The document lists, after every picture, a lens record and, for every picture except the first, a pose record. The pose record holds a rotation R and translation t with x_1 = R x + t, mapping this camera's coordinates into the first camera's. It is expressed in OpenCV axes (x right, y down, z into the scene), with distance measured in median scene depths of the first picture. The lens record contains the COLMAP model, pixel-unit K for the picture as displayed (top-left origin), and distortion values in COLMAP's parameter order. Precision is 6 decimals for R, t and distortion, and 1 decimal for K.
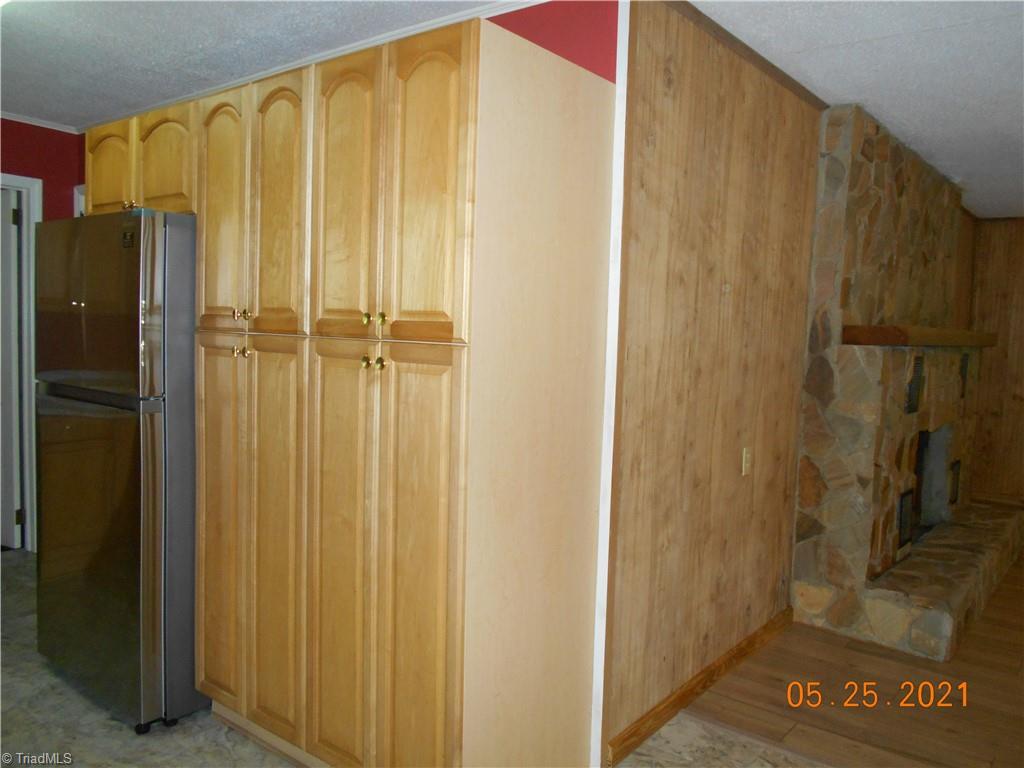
lens RADIAL K [[792.5, 0, 507.3], [0, 792.5, 387.7], [0, 0, 1]] dist [-0.067645, 0.066800]
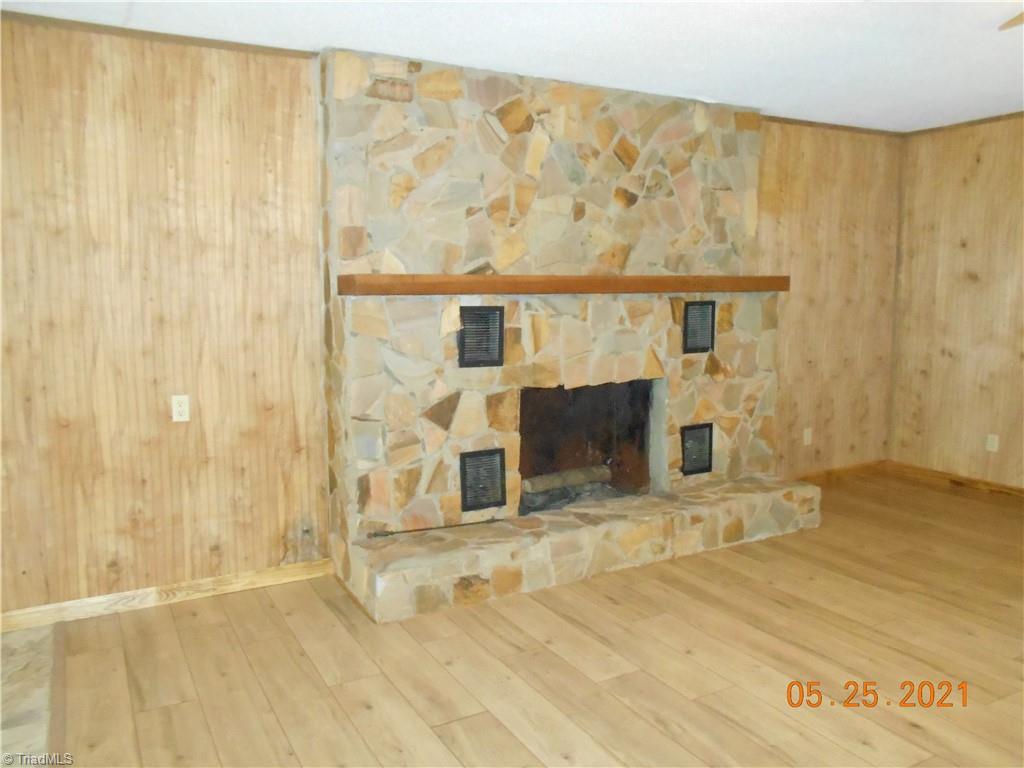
lens RADIAL K [[792.5, 0, 507.3], [0, 792.5, 387.7], [0, 0, 1]] dist [-0.067645, 0.066800]
pose [[0.933945, 0.011631, -0.357228, 0.518866], [0.005689, 0.998860, 0.047395, 0.007943], [0.357372, -0.046297, 0.932814, 0.080127]]
